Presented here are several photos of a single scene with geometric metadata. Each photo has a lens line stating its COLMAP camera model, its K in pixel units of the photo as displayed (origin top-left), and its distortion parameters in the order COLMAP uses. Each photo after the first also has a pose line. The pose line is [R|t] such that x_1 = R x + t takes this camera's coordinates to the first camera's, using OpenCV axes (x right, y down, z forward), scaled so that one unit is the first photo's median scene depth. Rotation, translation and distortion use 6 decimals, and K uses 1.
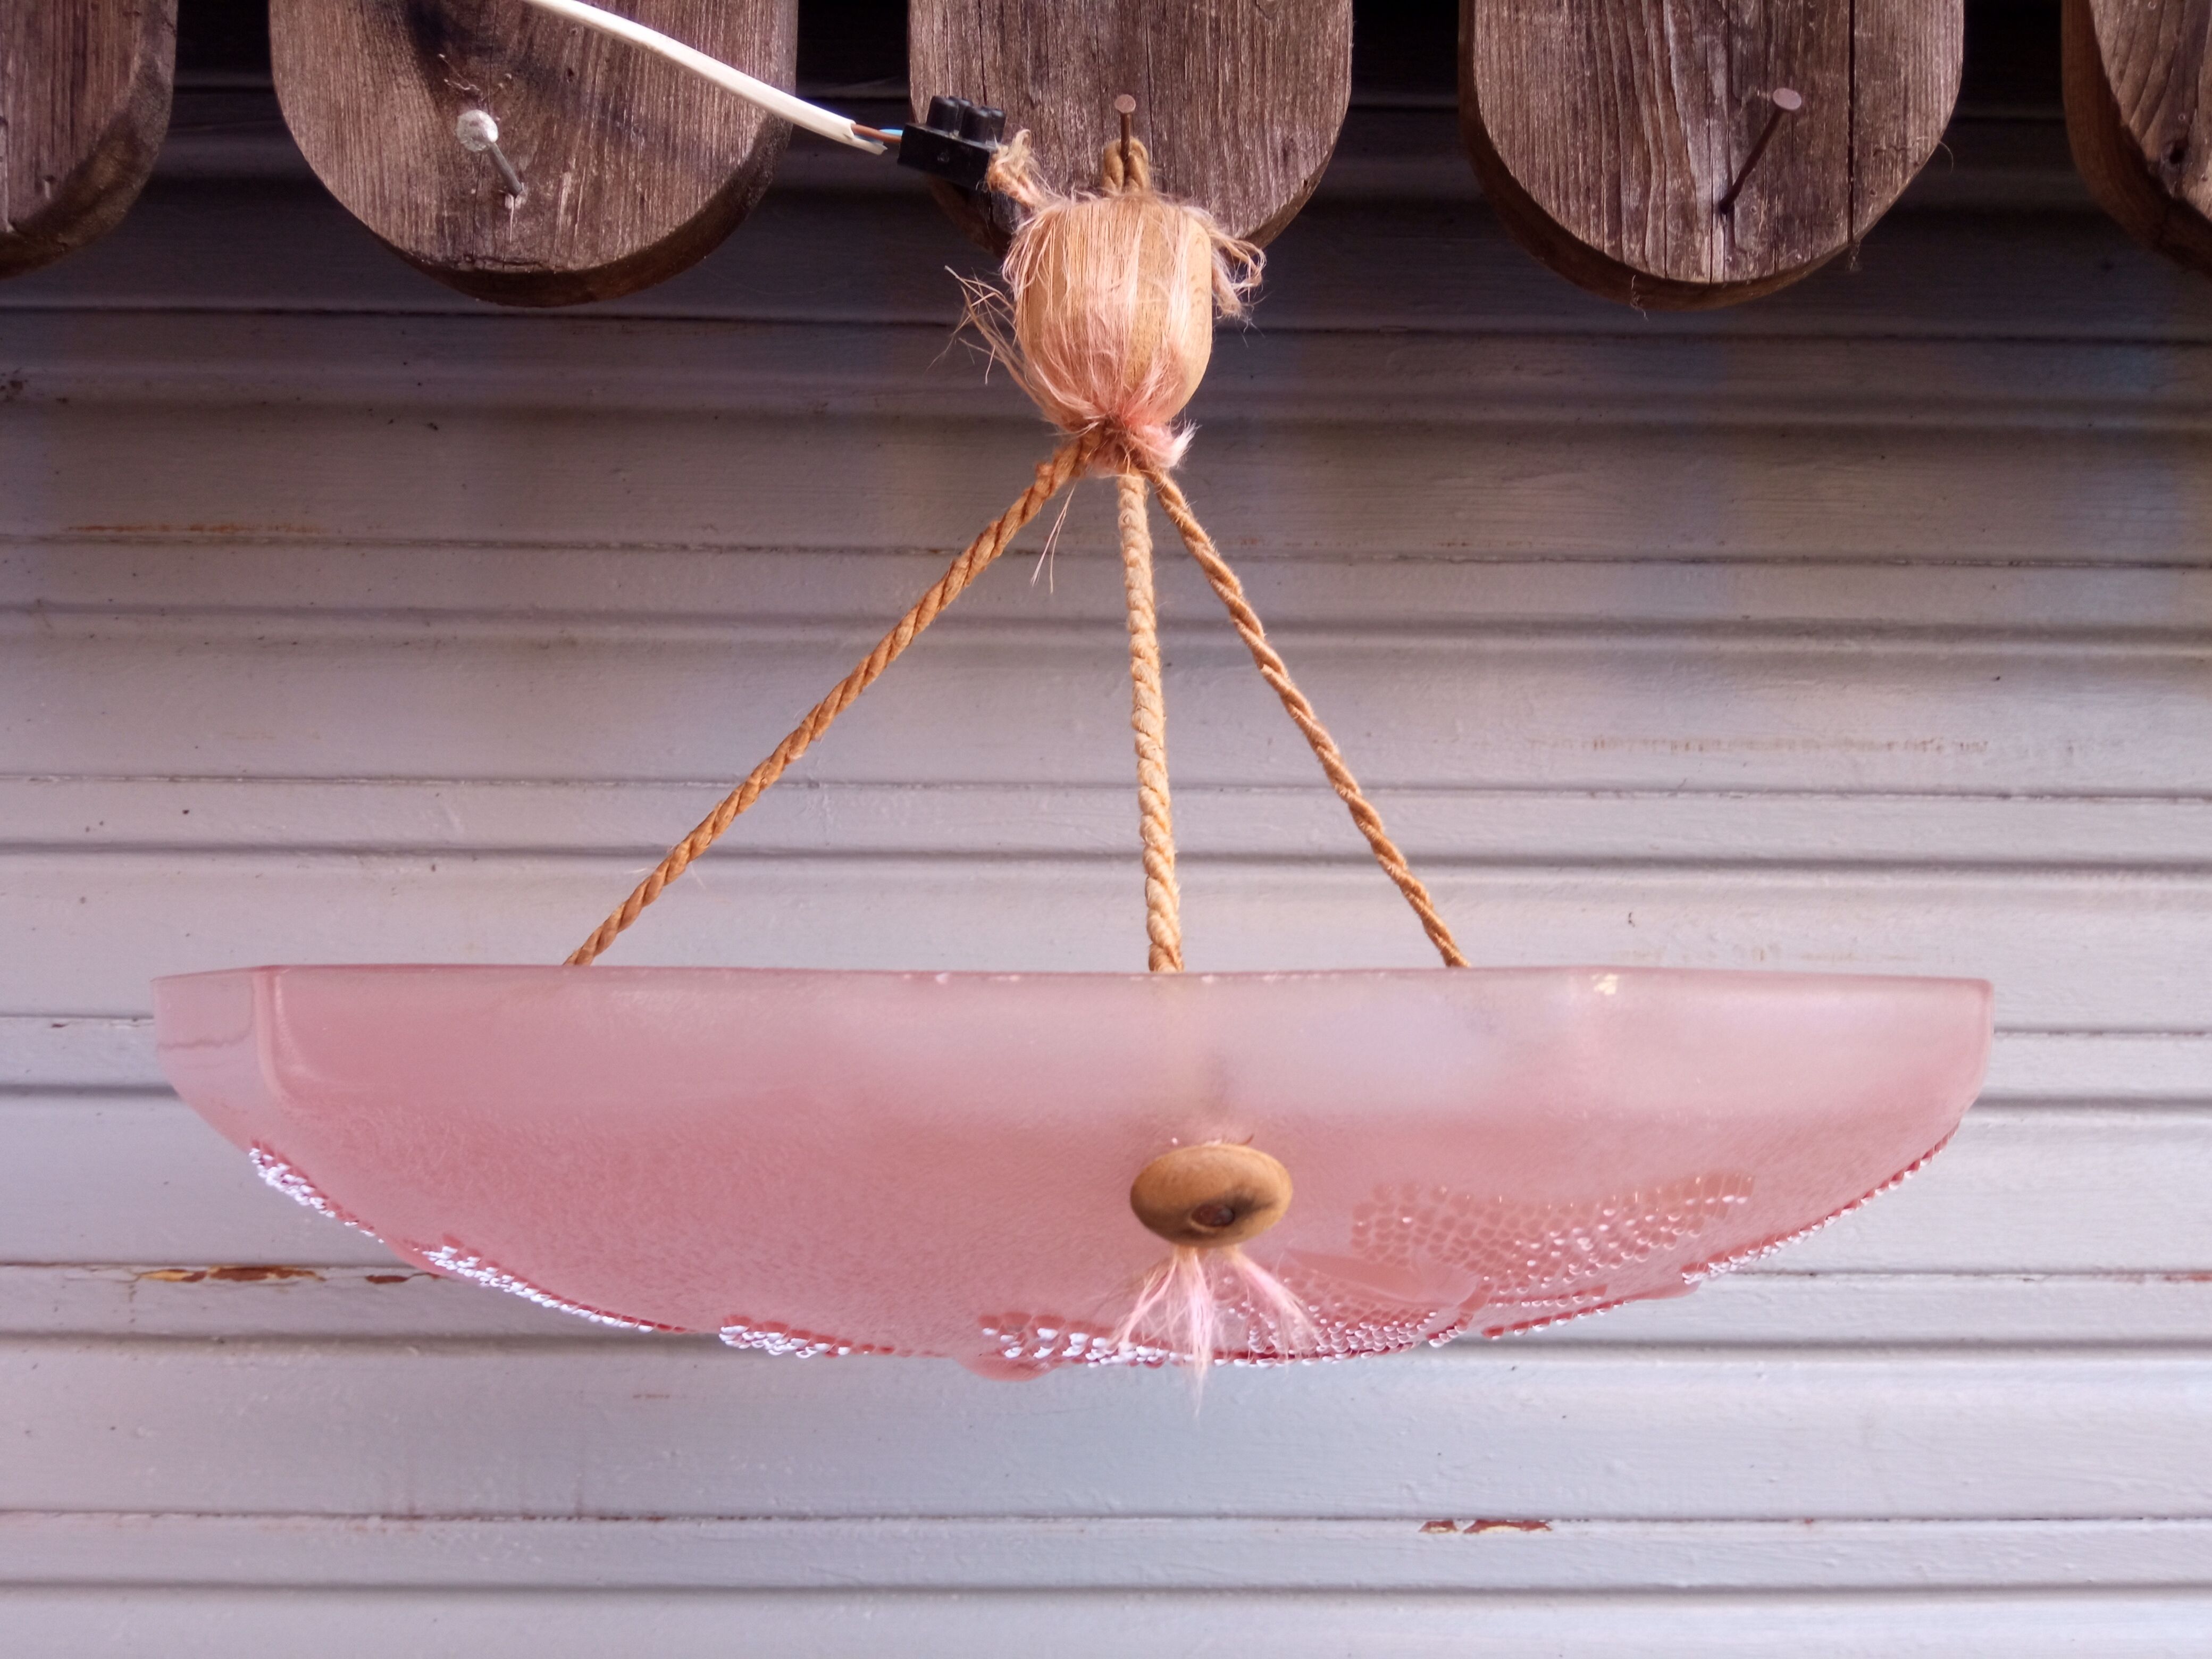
lens RADIAL K [[1811.6, 0, 1114.6], [0, 1811.6, 825.6], [0, 0, 1]] dist [0.068010, -0.129901]
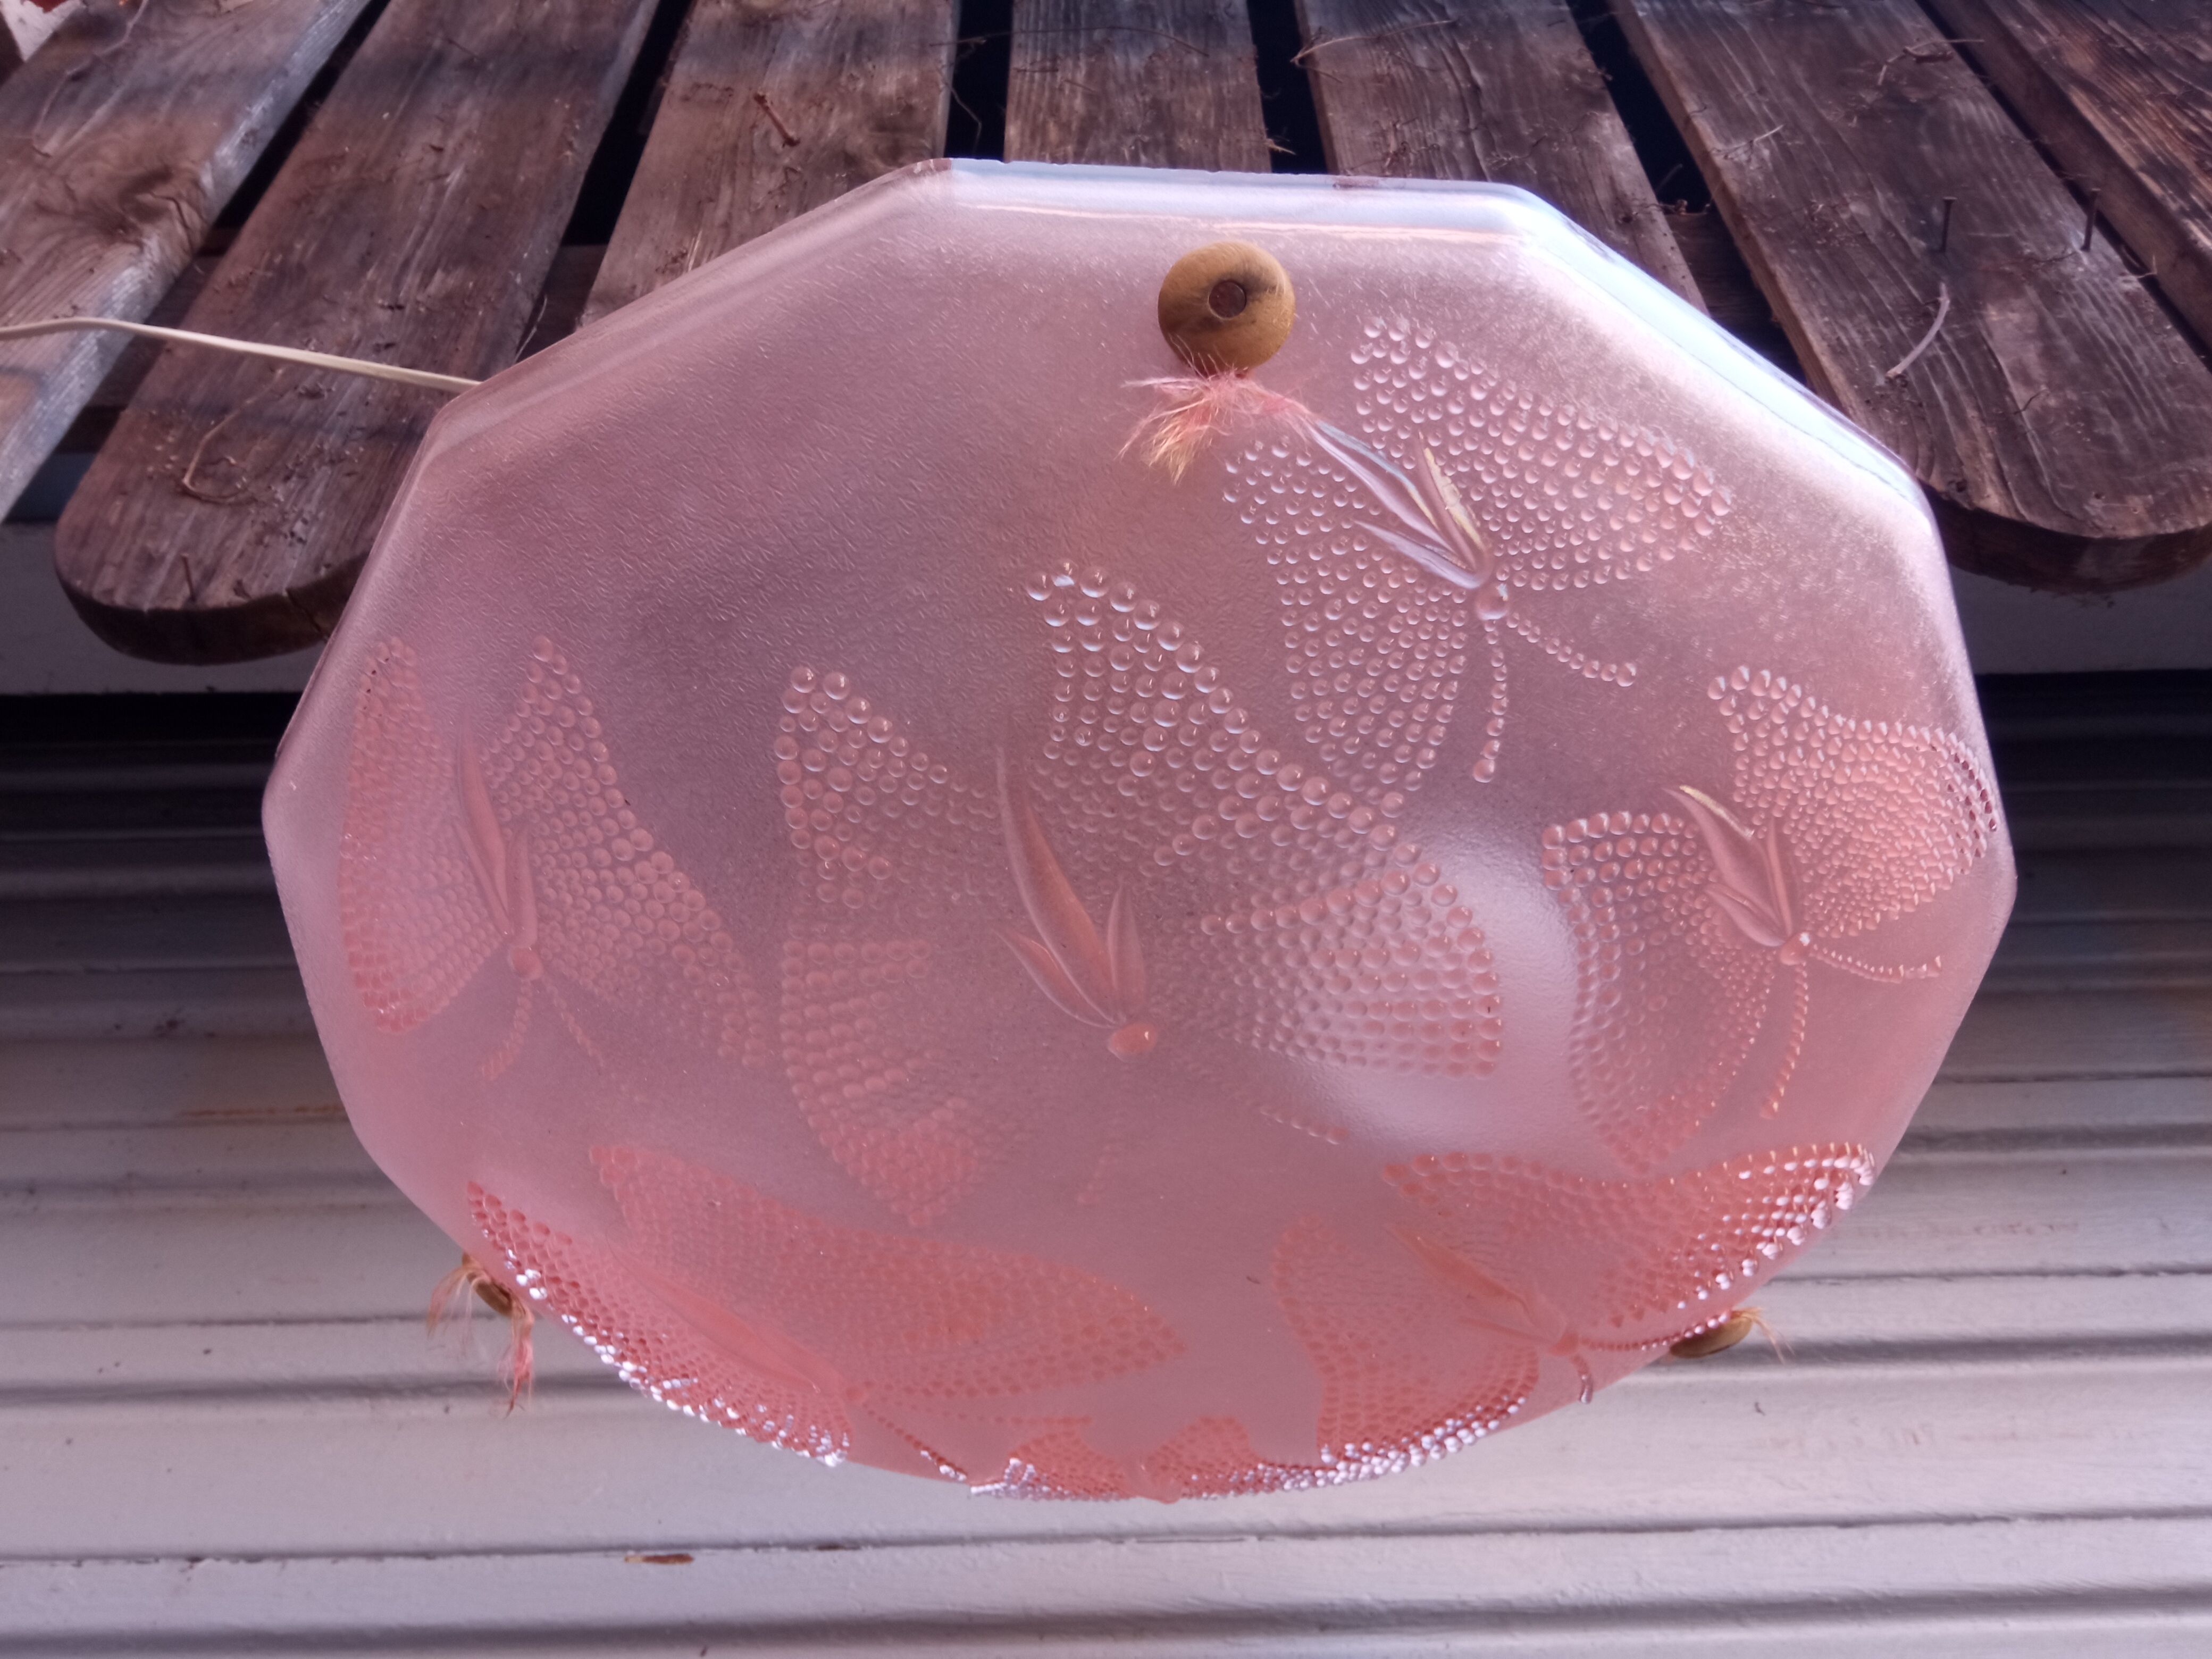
lens RADIAL K [[1811.6, 0, 1114.6], [0, 1811.6, 825.6], [0, 0, 1]] dist [0.068010, -0.129901]
pose [[0.998985, -0.042603, -0.014653, -0.008311], [0.020751, 0.723797, -0.689701, 0.472962], [0.039990, 0.688696, 0.723946, 0.141080]]
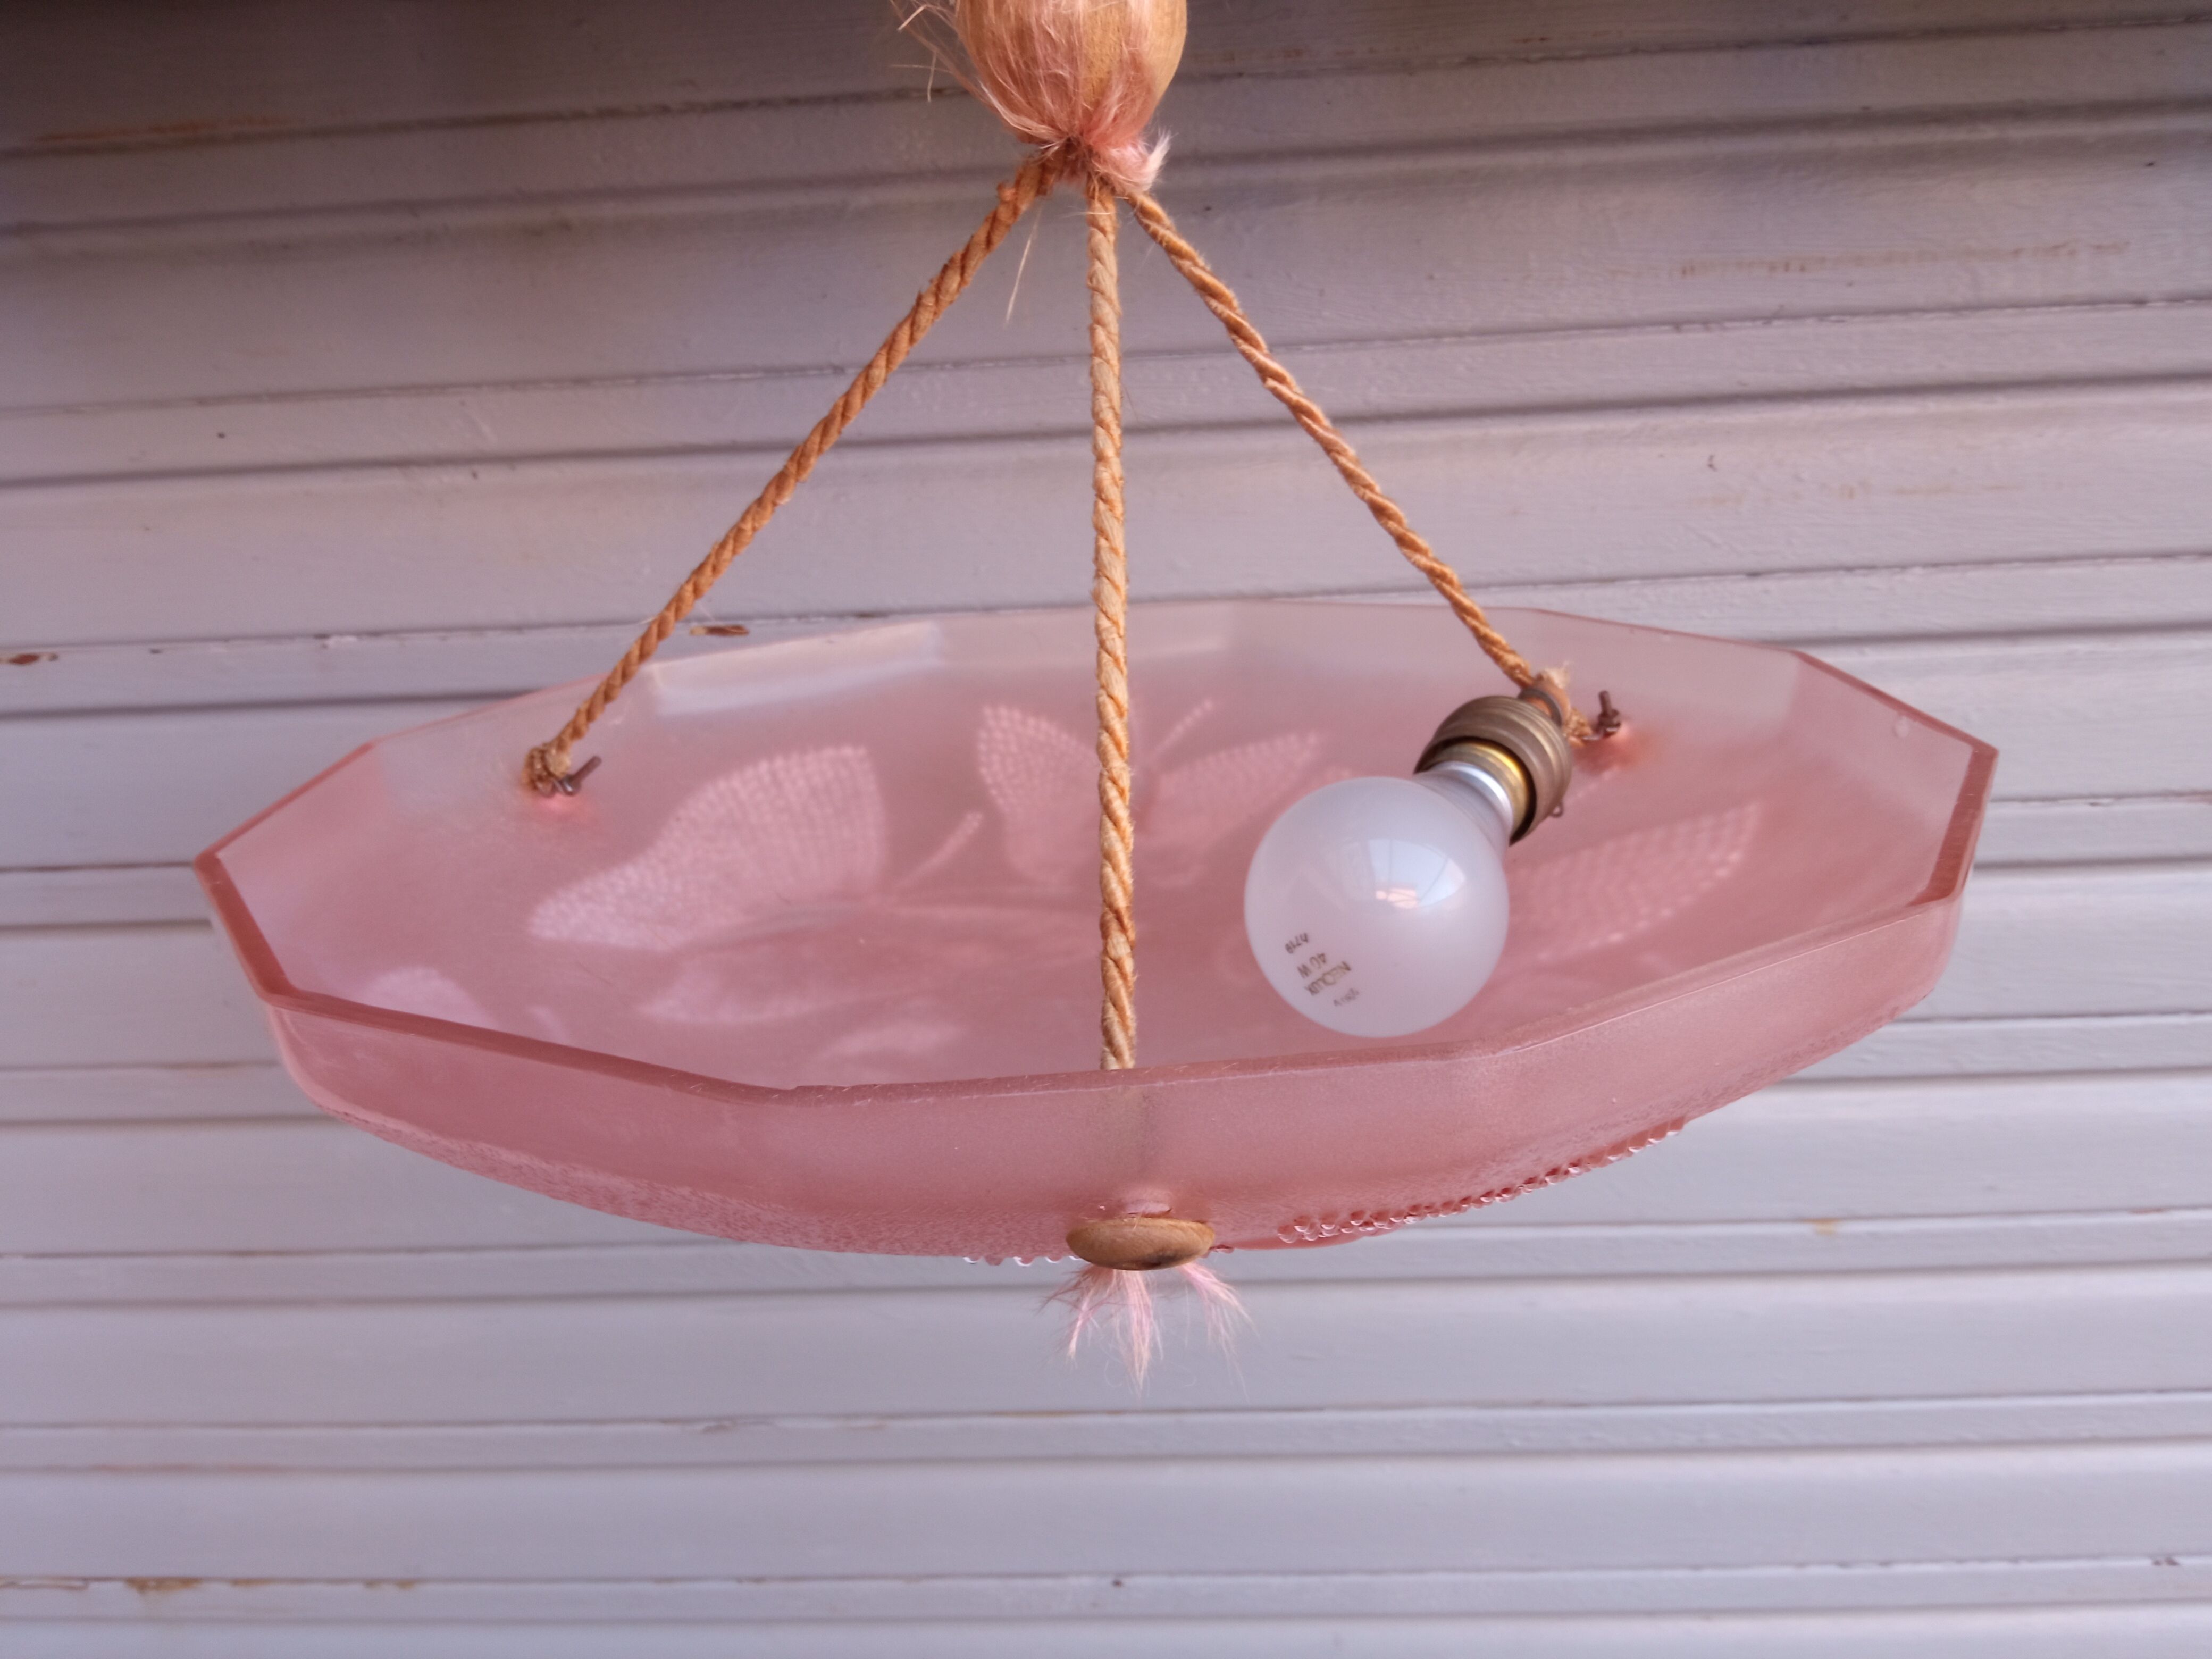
lens RADIAL K [[1830.0, 0, 1117.6], [0, 1830.0, 833.8], [0, 0, 1]] dist [0.047312, -0.100854]
pose [[0.995602, -0.038169, -0.085561, 0.053282], [0.068518, 0.919491, 0.387095, -0.165994], [0.063897, -0.391254, 0.918062, 0.034167]]
